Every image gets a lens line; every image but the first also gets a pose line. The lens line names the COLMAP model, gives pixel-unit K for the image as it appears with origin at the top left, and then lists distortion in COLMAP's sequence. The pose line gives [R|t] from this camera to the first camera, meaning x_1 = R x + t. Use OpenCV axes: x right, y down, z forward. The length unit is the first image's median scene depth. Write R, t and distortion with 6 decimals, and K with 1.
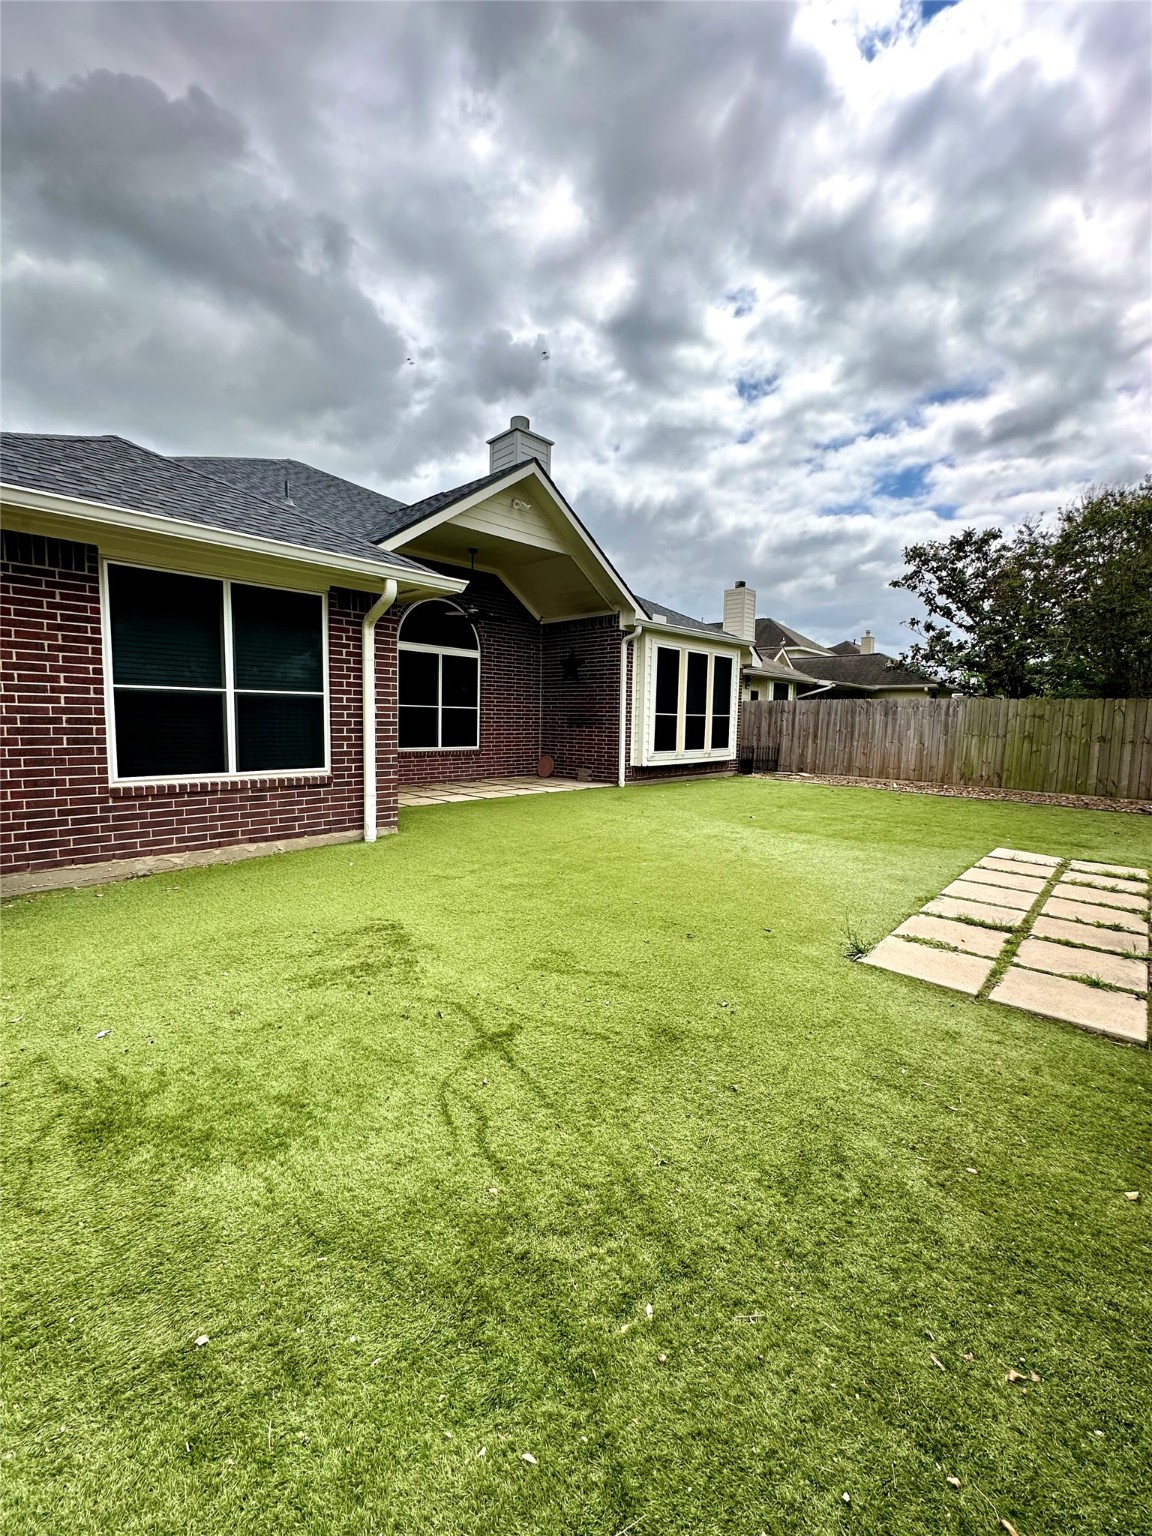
lens RADIAL K [[614.7, 0, 560.7], [0, 614.7, 768.6], [0, 0, 1]] dist [0.000668, 0.000127]
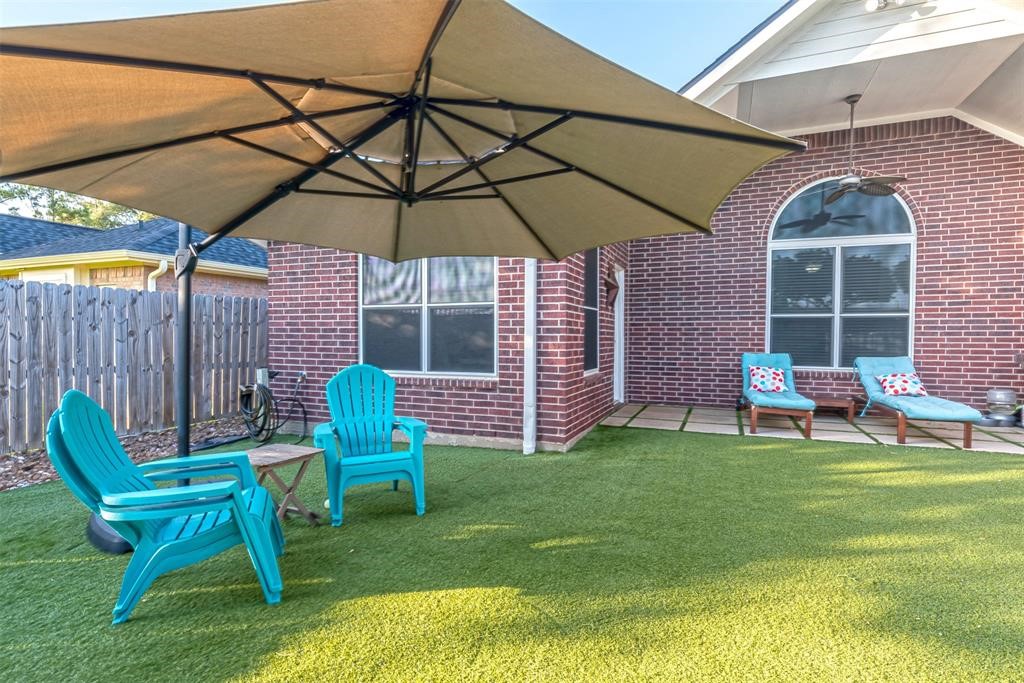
lens RADIAL K [[531.4, 0, 512.0], [0, 531.4, 341.5], [0, 0, 1]] dist [0.002839, 0.000382]
pose [[0.384498, -0.003586, -0.923119, 0.464567], [-0.074133, 0.996643, -0.034750, -0.026165], [0.920144, 0.081795, 0.382941, 0.671824]]
